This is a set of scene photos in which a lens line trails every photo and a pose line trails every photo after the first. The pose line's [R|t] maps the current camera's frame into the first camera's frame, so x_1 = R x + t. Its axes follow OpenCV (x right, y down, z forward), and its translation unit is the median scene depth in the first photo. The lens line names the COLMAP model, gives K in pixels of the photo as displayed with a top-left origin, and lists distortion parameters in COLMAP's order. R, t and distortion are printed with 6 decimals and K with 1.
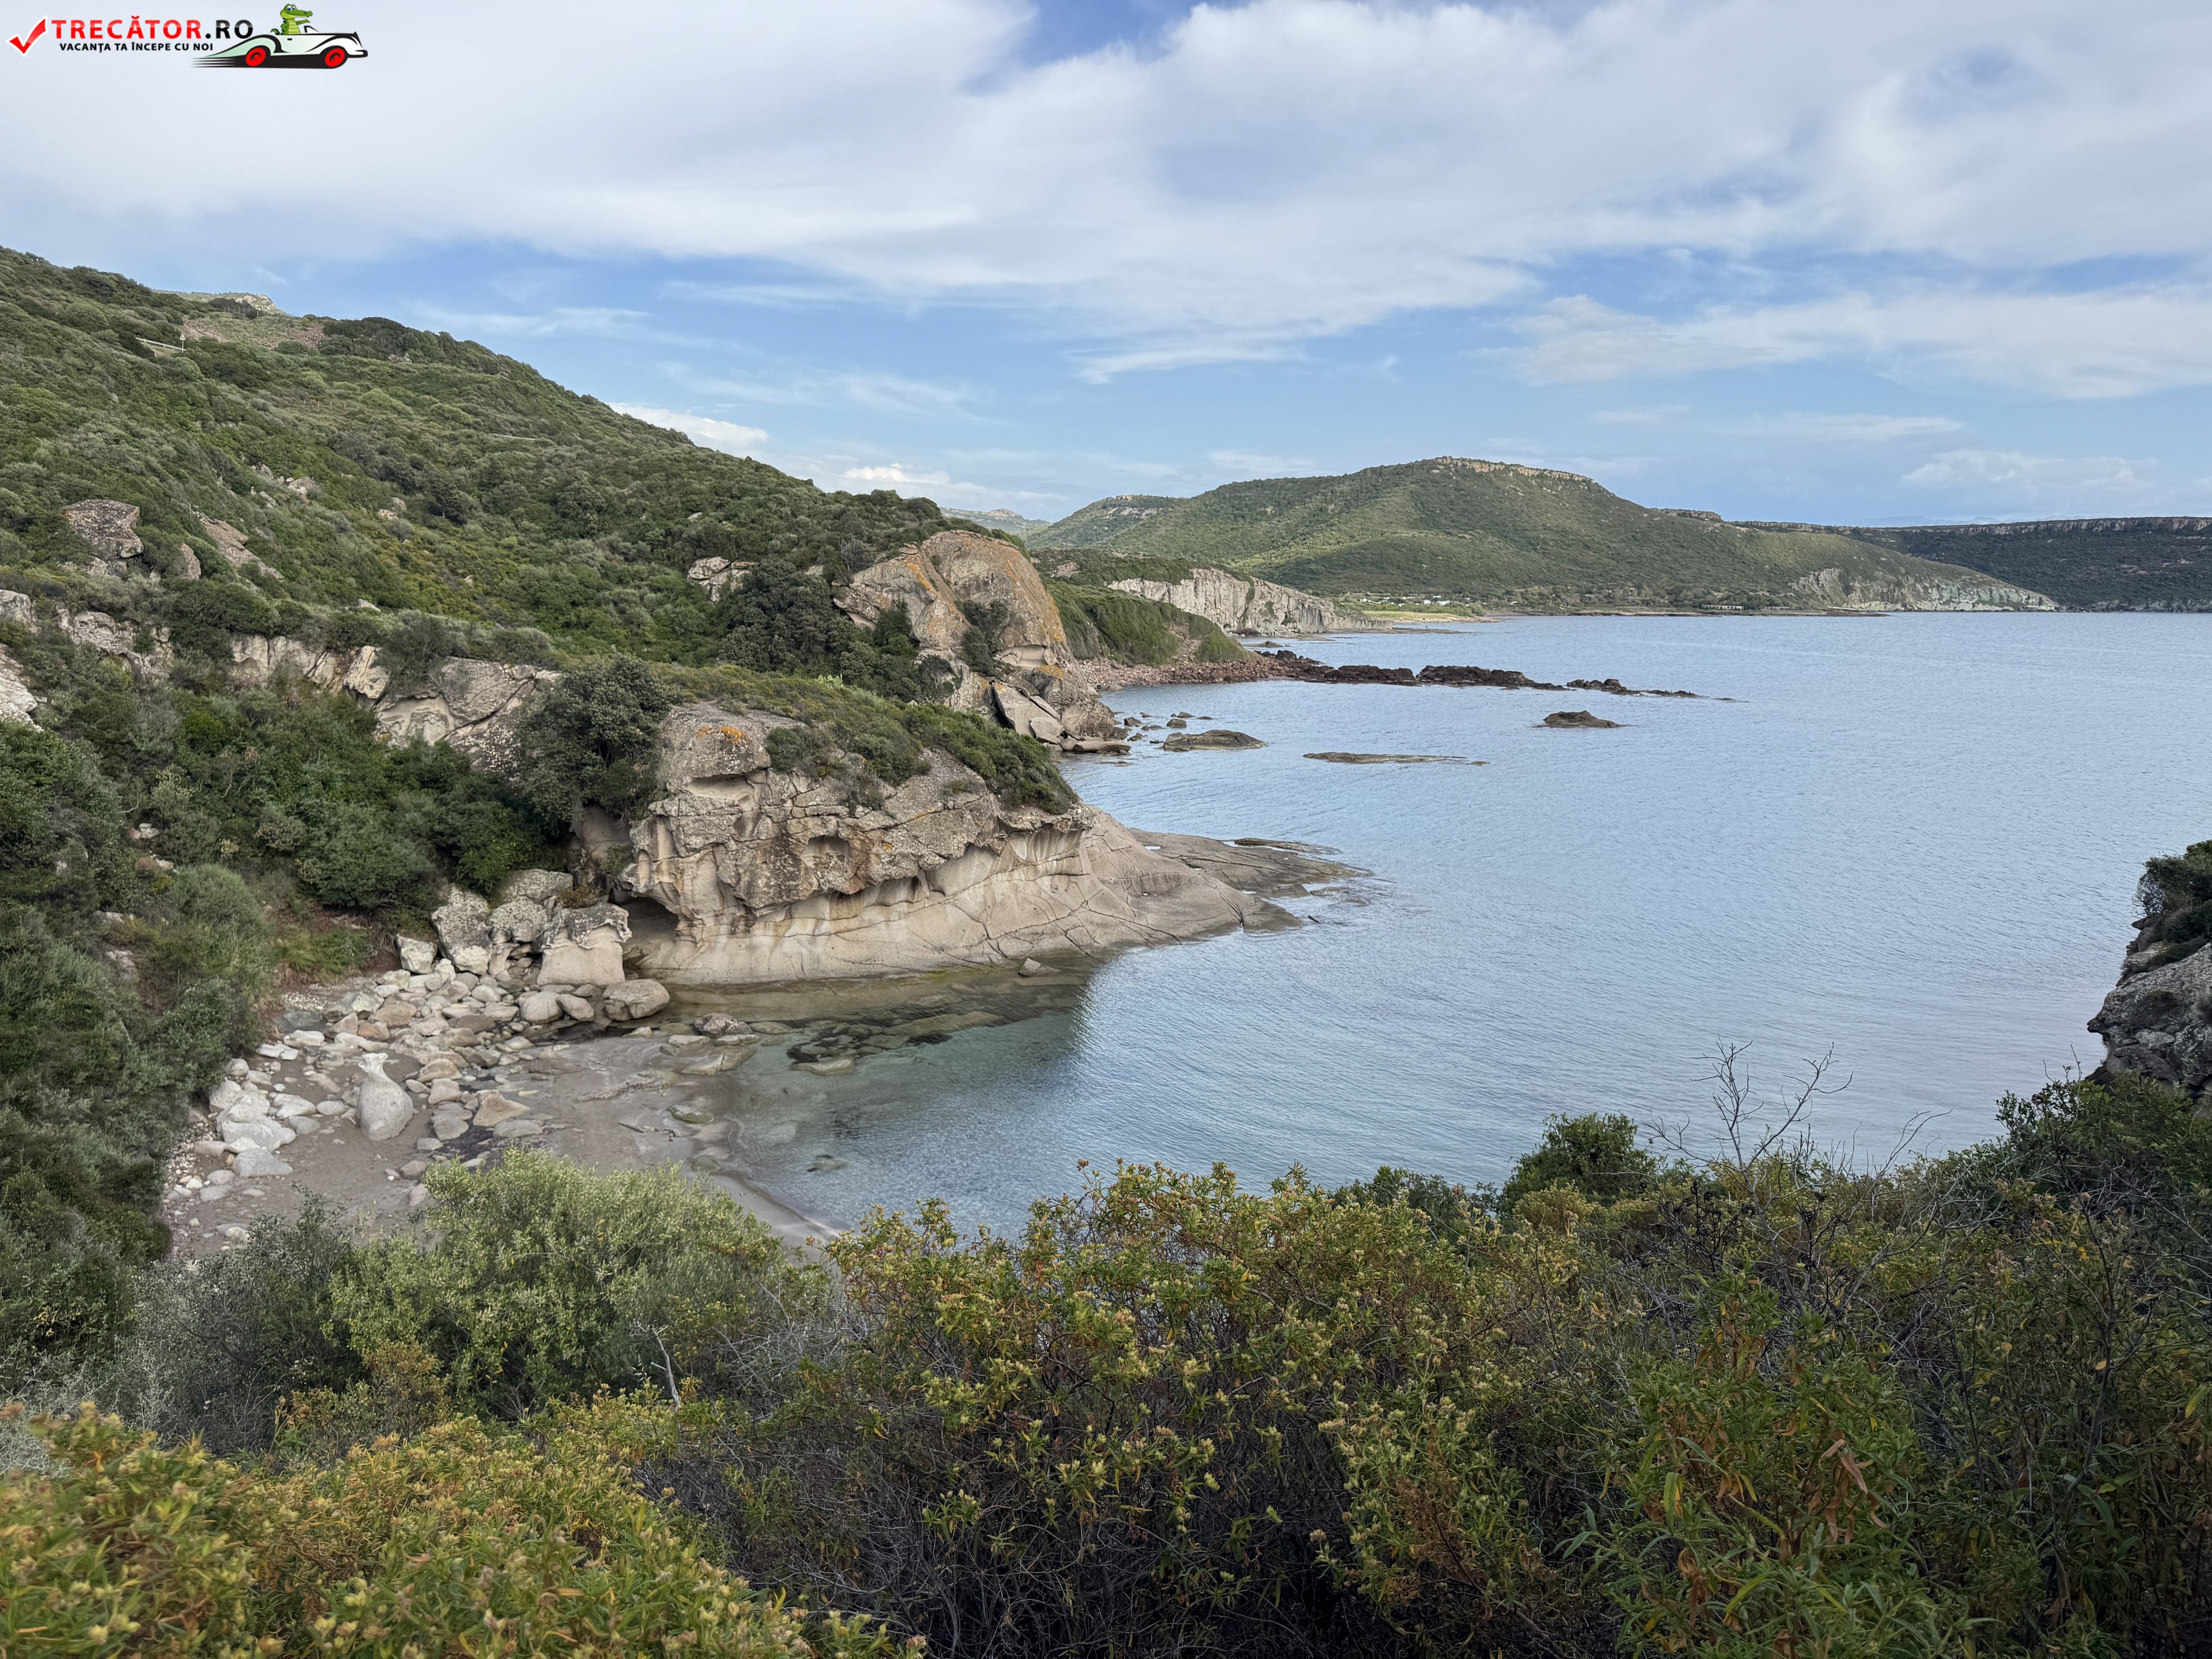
lens RADIAL K [[1557.4, 0, 1127.1], [0, 1557.4, 815.7], [0, 0, 1]] dist [0.058278, -0.075381]
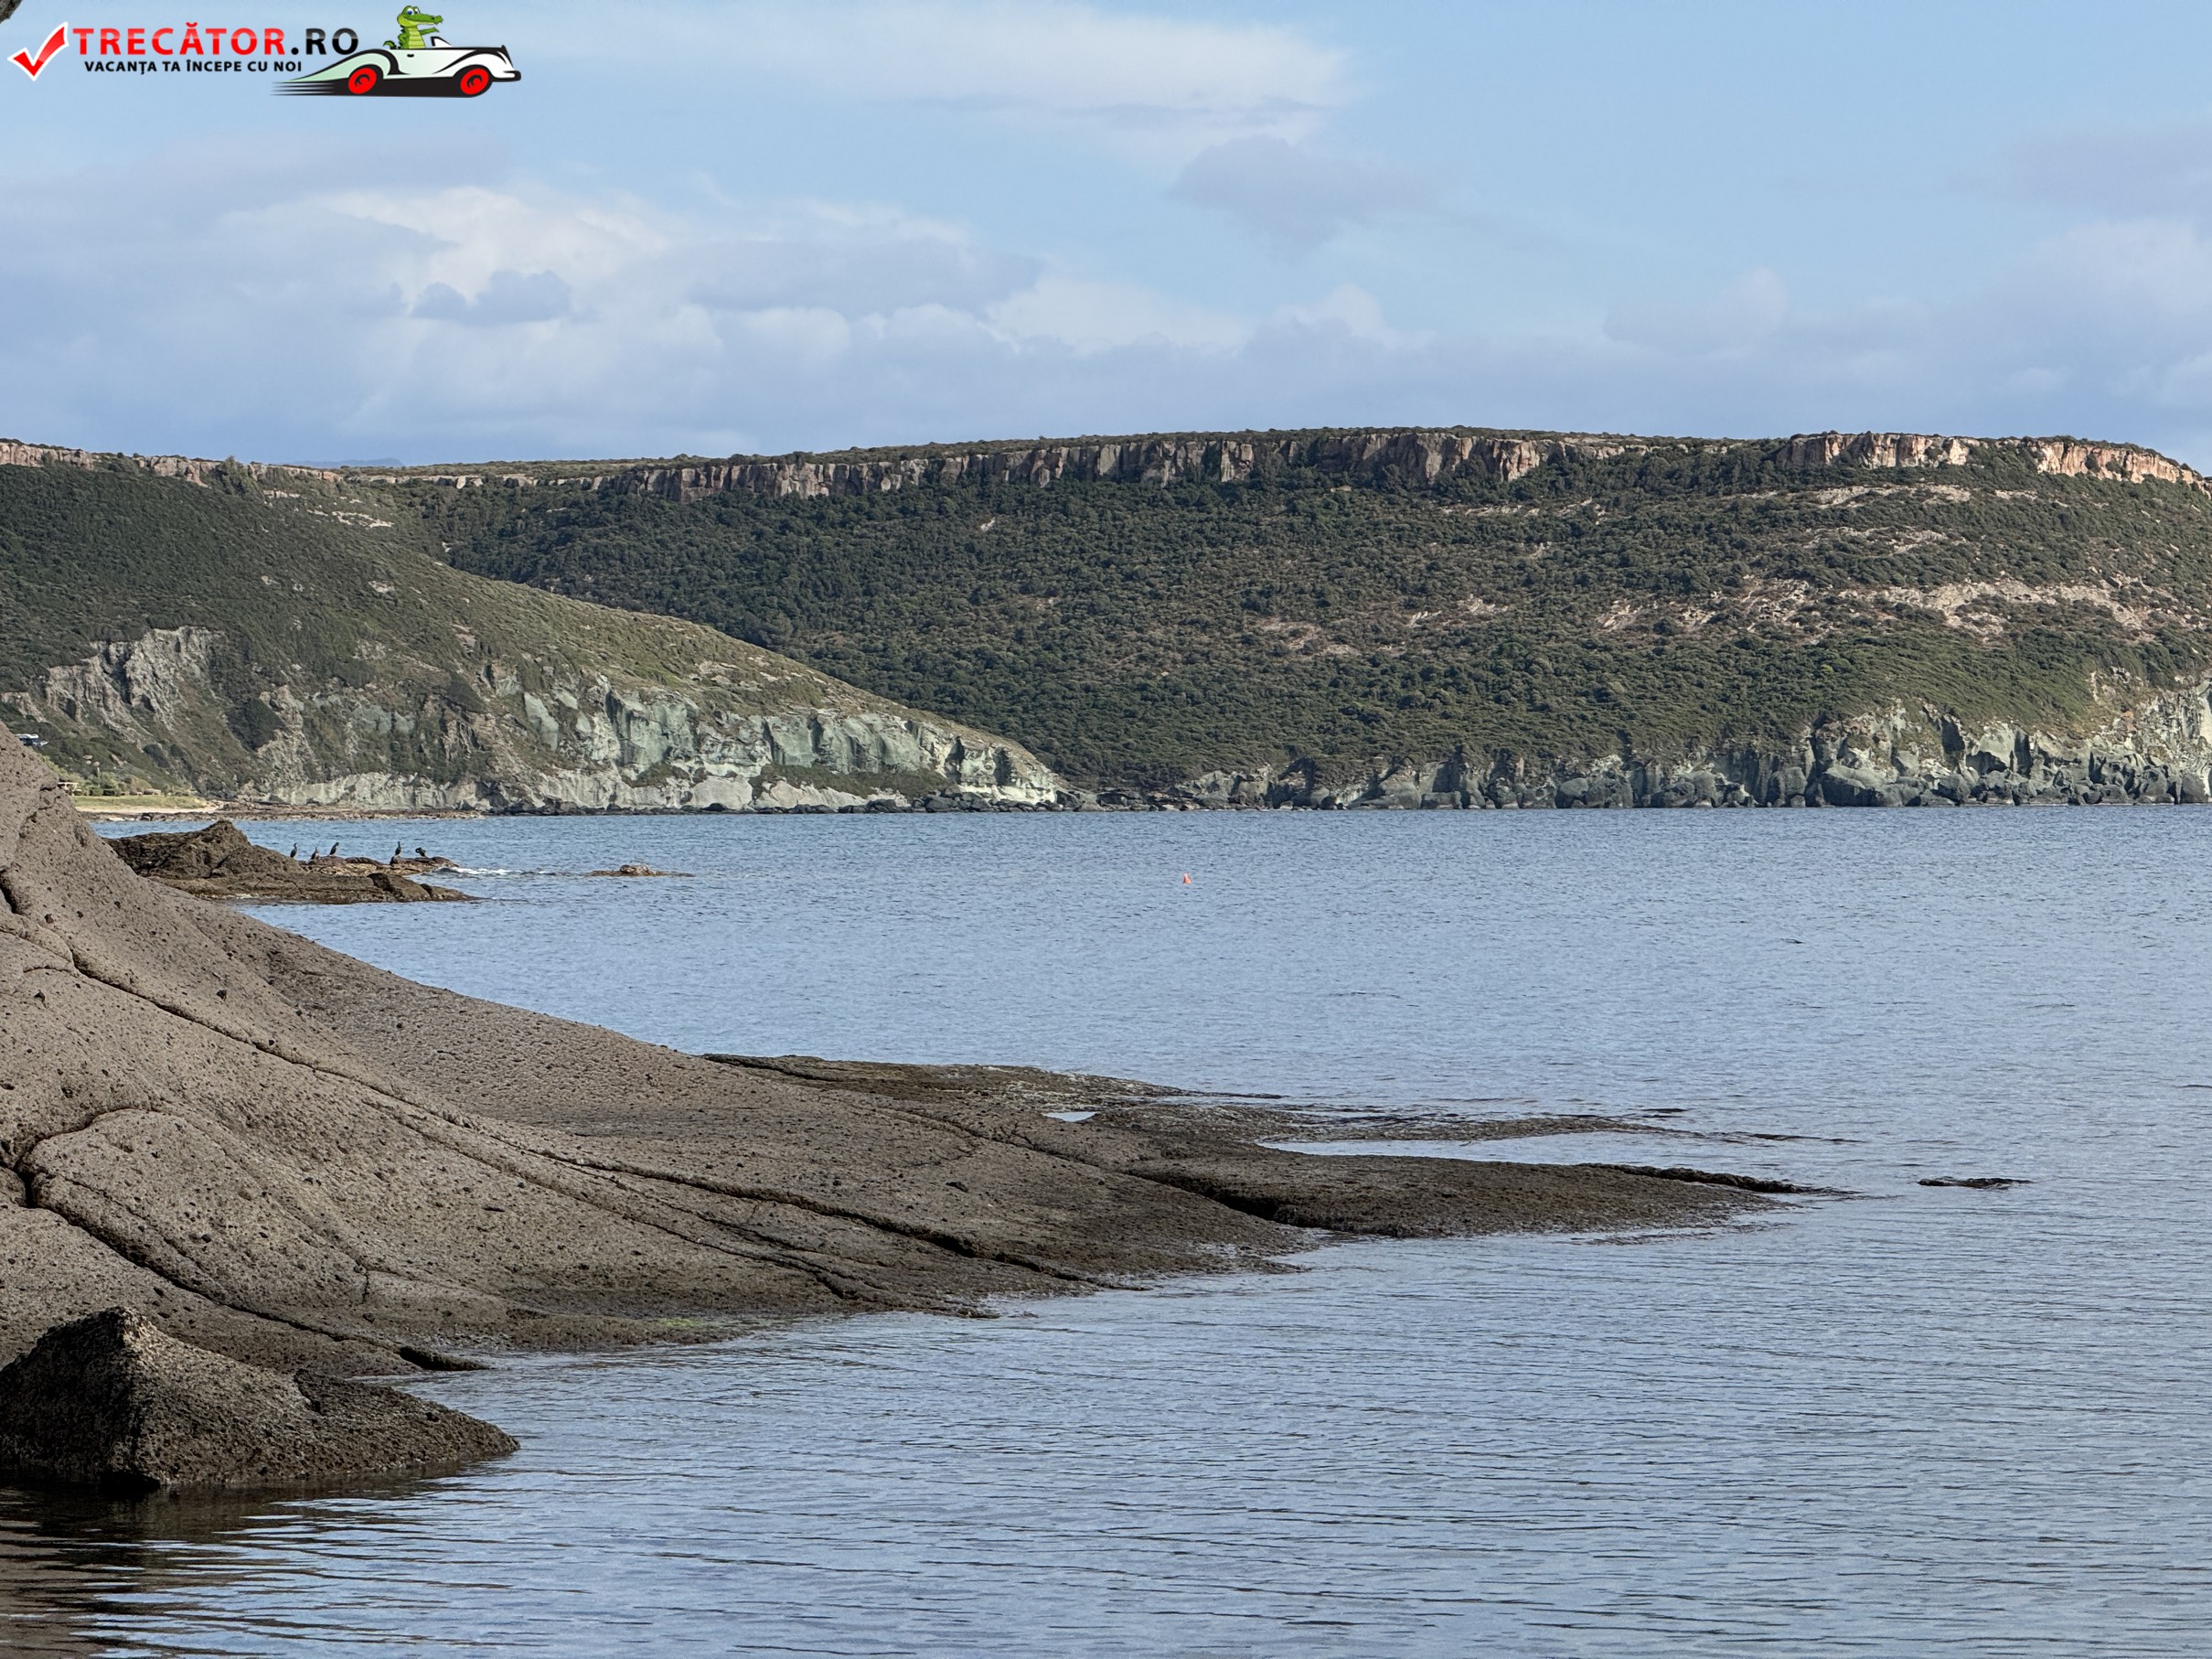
lens RADIAL K [[7724.0, 0, 1090.3], [0, 7724.0, 837.0], [0, 0, 1]] dist [0.352712, 0.000000]
pose [[0.852568, -0.015169, 0.522396, -0.205377], [0.086723, 0.989827, -0.112794, 0.112570], [-0.515370, 0.141468, 0.845210, 0.662754]]
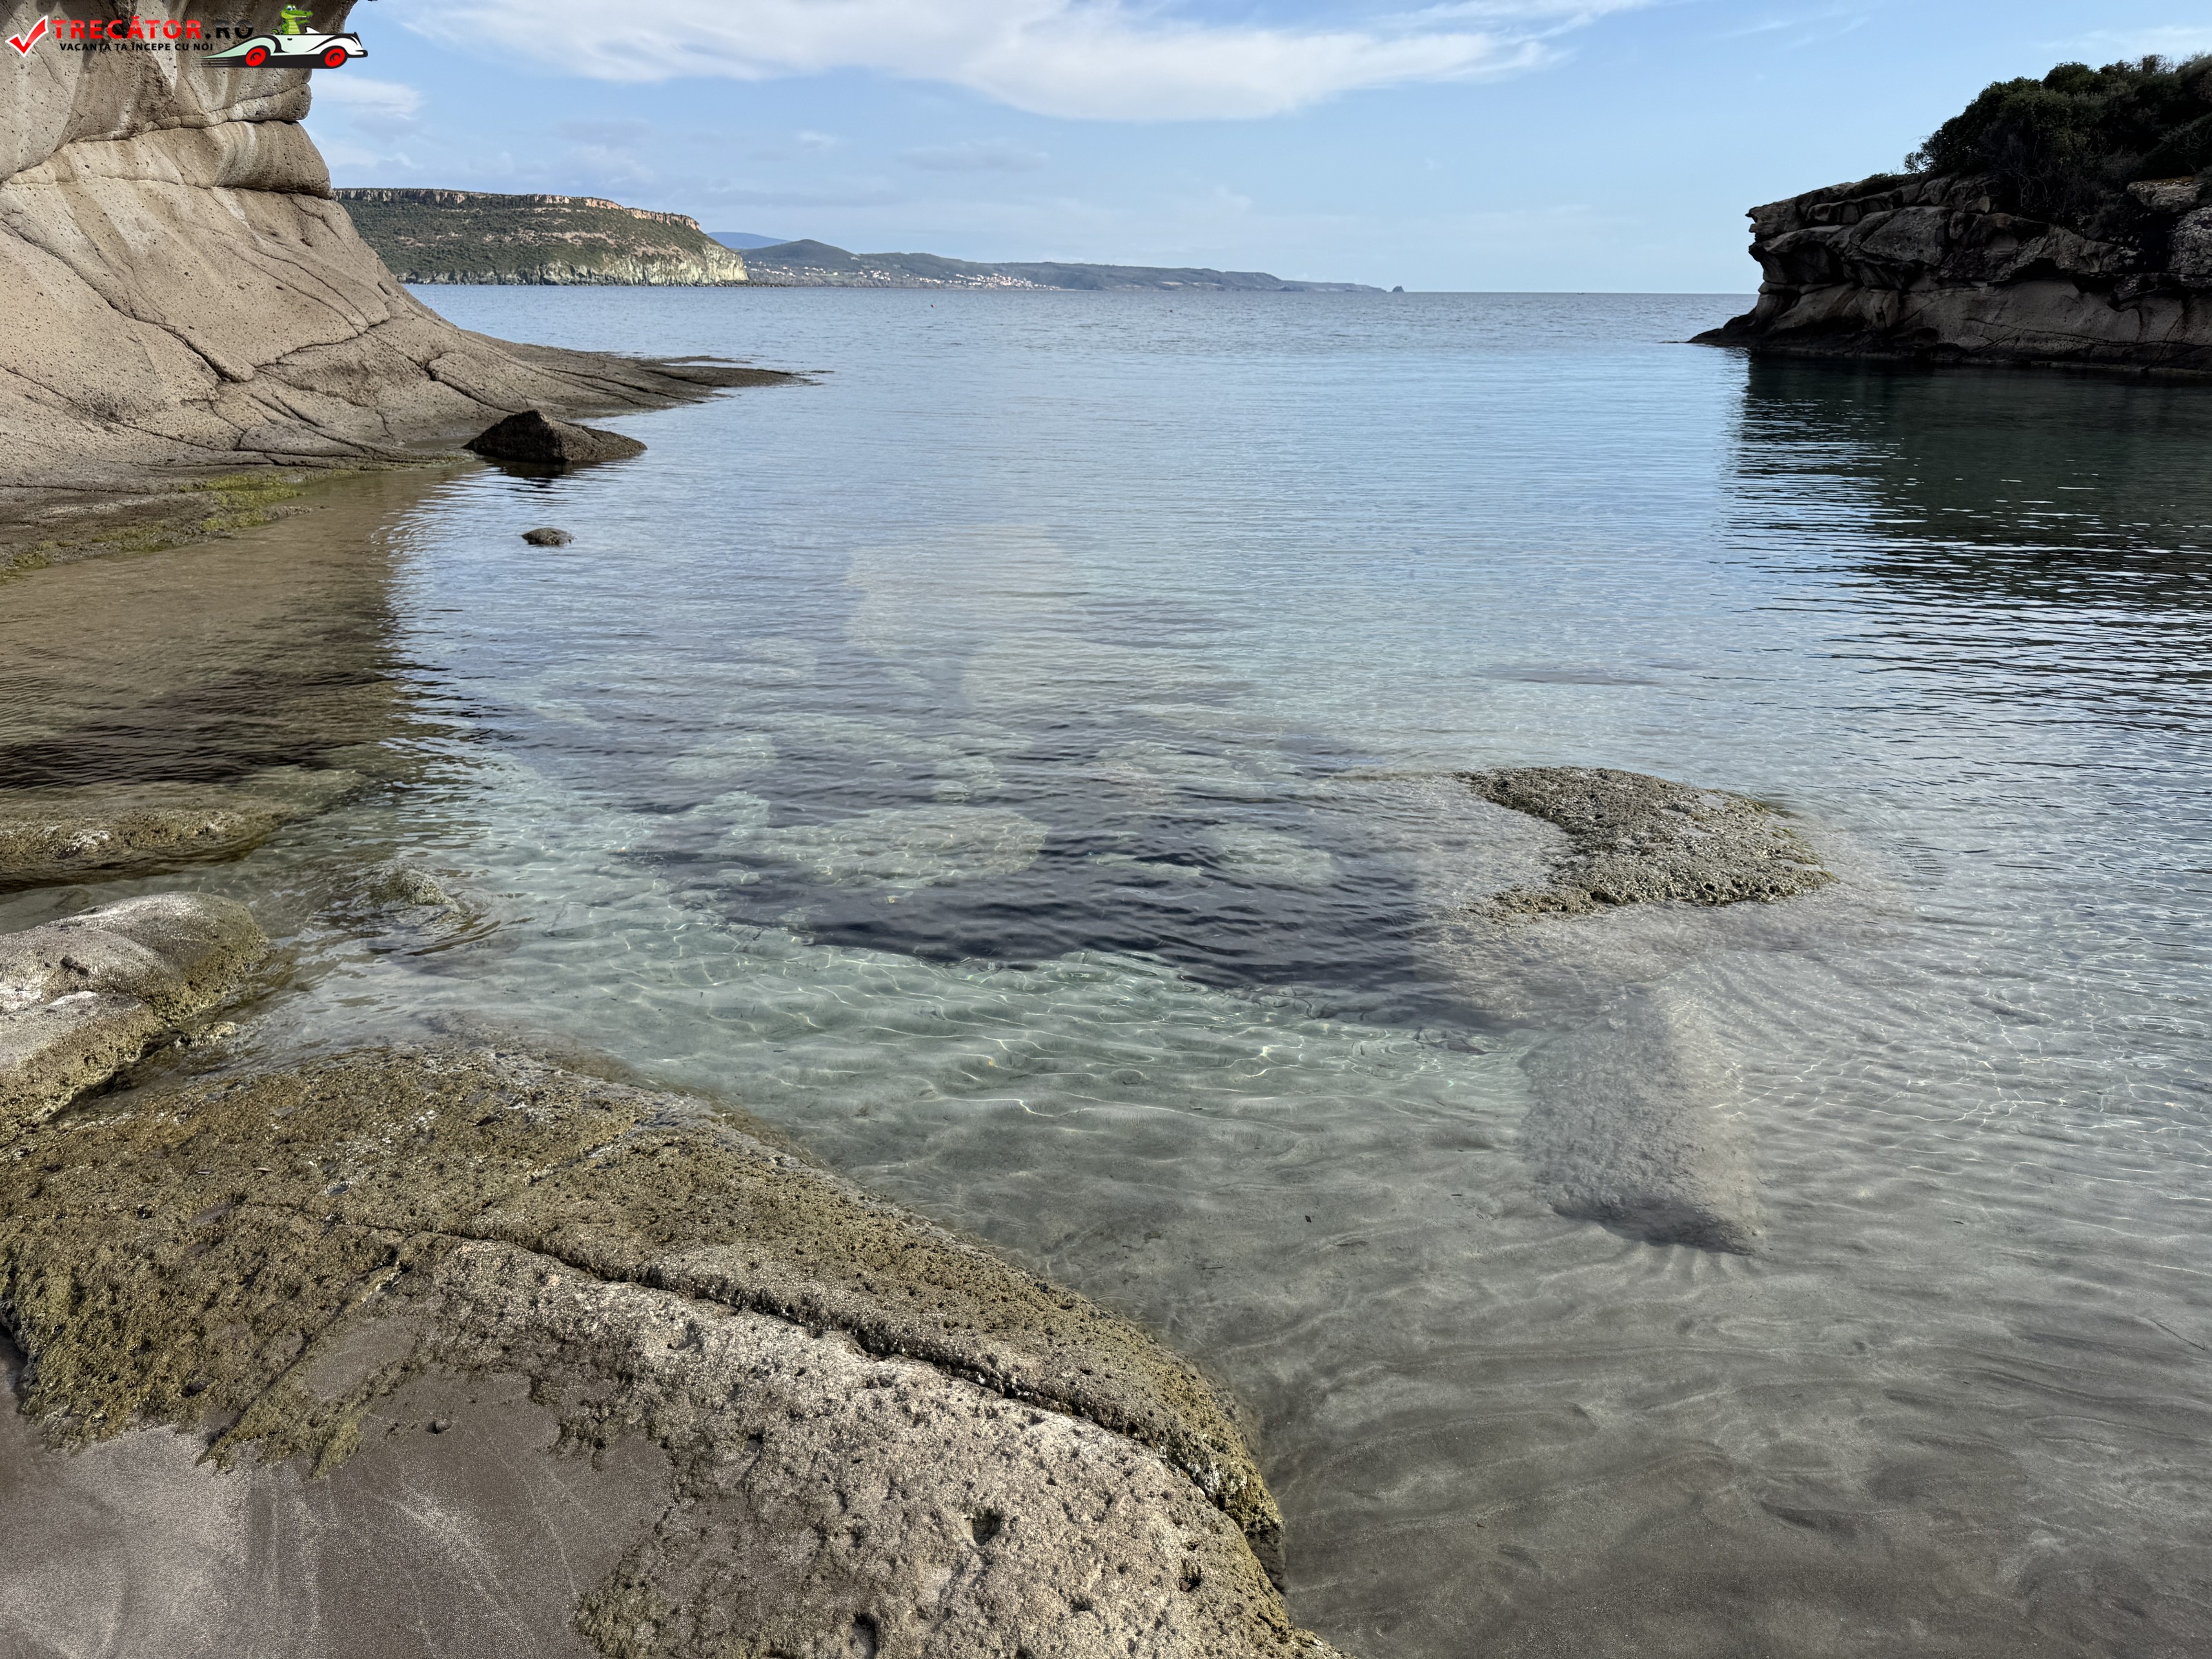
lens RADIAL K [[1557.4, 0, 1118.8], [0, 1557.4, 826.1], [0, 0, 1]] dist [0.058278, -0.075381]
pose [[0.557356, -0.271929, 0.784480, -0.224573], [0.114613, 0.960998, 0.251686, 0.101789], [-0.822325, -0.050367, 0.566785, 0.759986]]
